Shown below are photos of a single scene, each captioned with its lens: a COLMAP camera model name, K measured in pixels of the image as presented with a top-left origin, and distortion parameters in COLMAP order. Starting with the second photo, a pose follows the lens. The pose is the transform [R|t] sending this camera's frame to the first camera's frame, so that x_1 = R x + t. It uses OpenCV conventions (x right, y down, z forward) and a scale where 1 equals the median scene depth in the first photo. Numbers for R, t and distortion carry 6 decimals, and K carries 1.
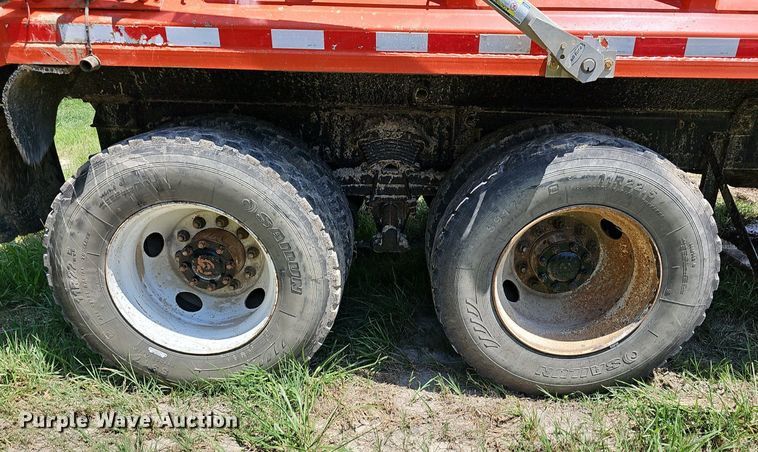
lens RADIAL K [[573.6, 0, 415.4], [0, 573.6, 274.2], [0, 0, 1]] dist [0.042213, -0.029988]
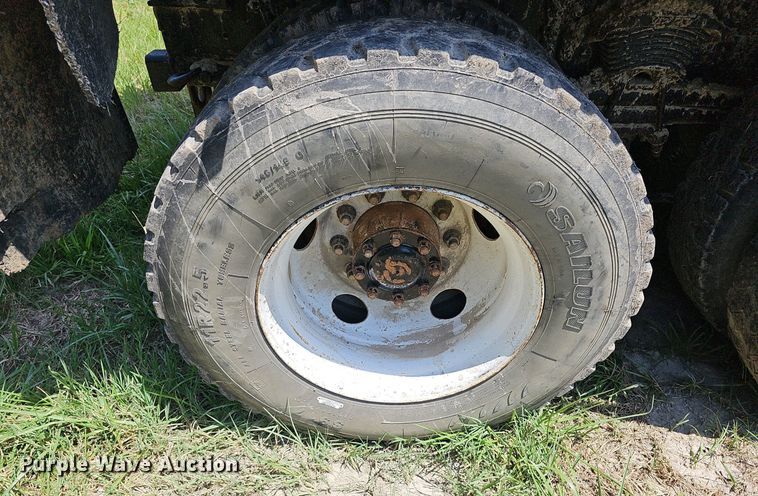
lens RADIAL K [[507.5, 0, 384.3], [0, 507.5, 305.5], [0, 0, 1]] dist [0.044910, -0.025020]
pose [[0.999909, -0.004204, 0.012820, -0.407367], [0.000028, 0.950860, 0.309622, -0.155346], [-0.013492, -0.309593, 0.950773, 0.503226]]
